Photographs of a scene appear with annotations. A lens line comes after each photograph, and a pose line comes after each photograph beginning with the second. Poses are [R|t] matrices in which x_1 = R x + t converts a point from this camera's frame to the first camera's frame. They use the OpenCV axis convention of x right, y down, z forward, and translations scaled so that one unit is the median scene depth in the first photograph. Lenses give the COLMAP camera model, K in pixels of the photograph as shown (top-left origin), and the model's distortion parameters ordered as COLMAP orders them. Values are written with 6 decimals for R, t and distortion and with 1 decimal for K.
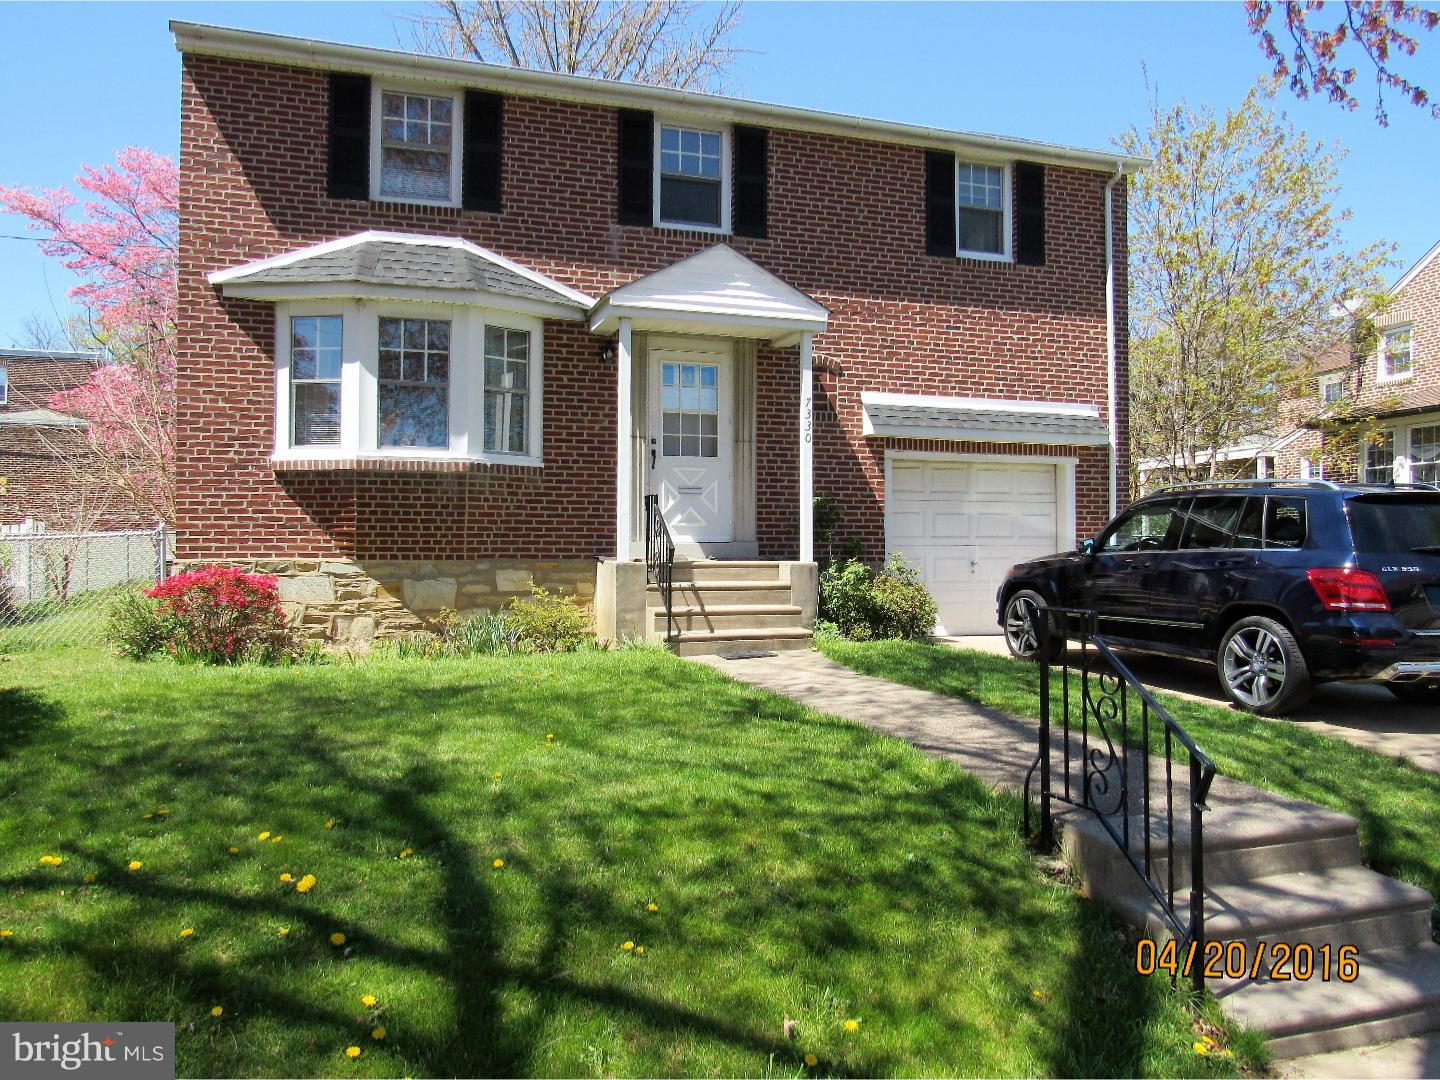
lens RADIAL K [[1069.0, 0, 720.0], [0, 1069.0, 540.0], [0, 0, 1]] dist [-0.025588, 0.001425]
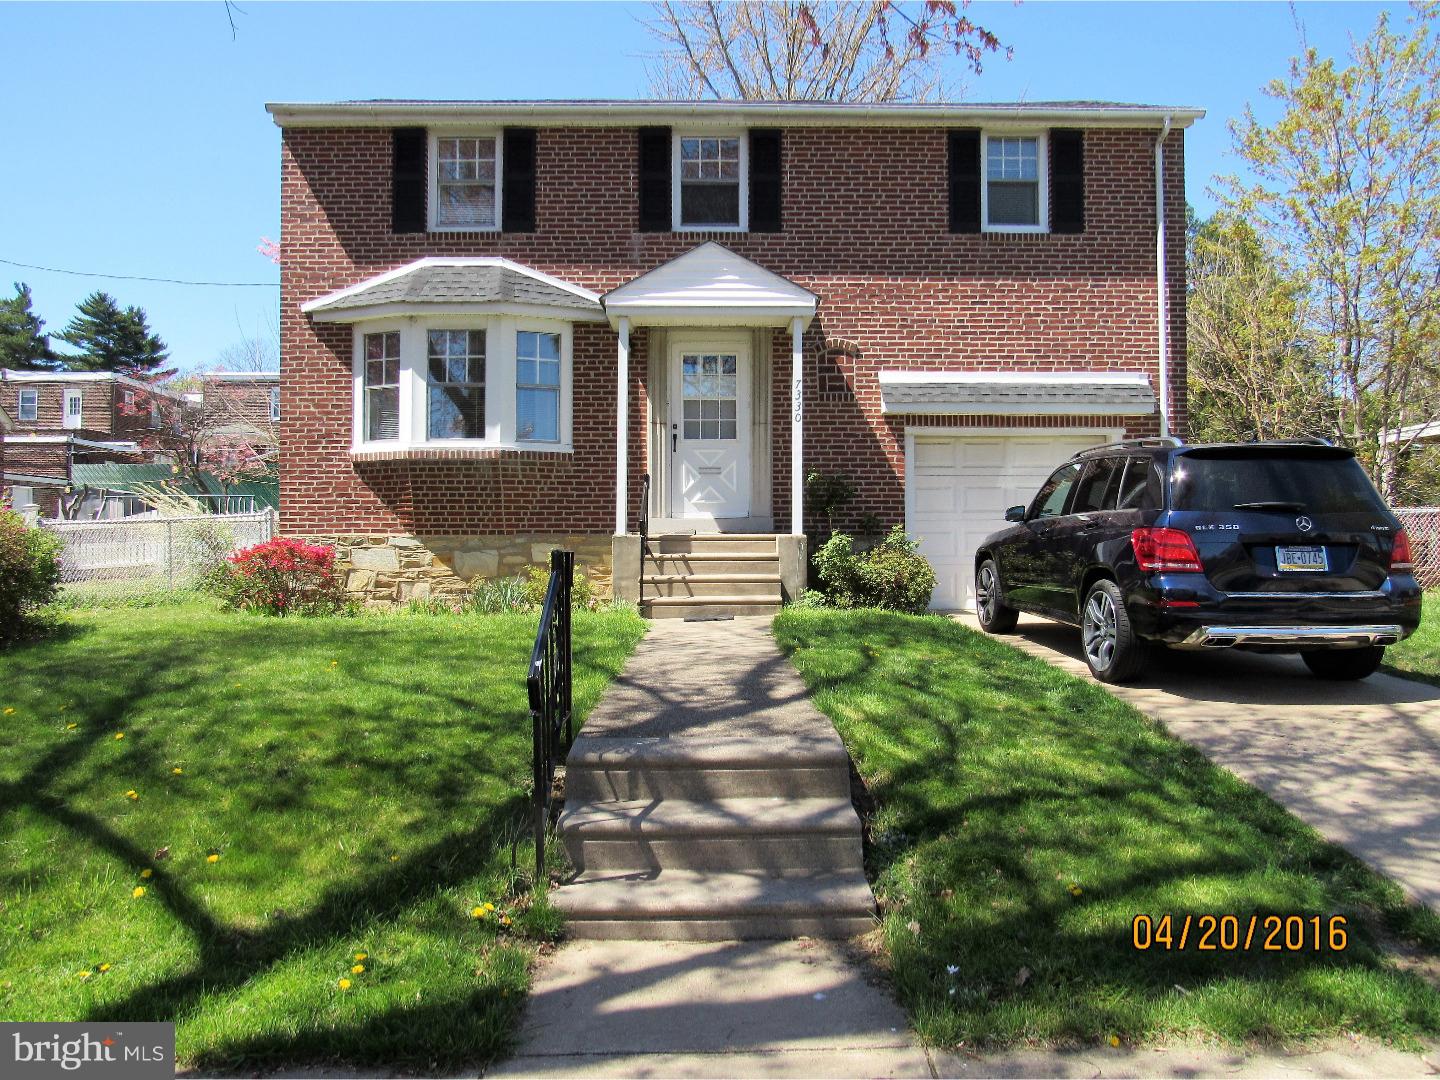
lens RADIAL K [[1034.0, 0, 720.0], [0, 1034.0, 540.0], [0, 0, 1]] dist [-0.026717, 0.000879]
pose [[0.954945, -0.005527, -0.296732, 0.309861], [0.007753, 0.999950, 0.006324, 0.018679], [0.296683, -0.008340, 0.954940, -0.002882]]
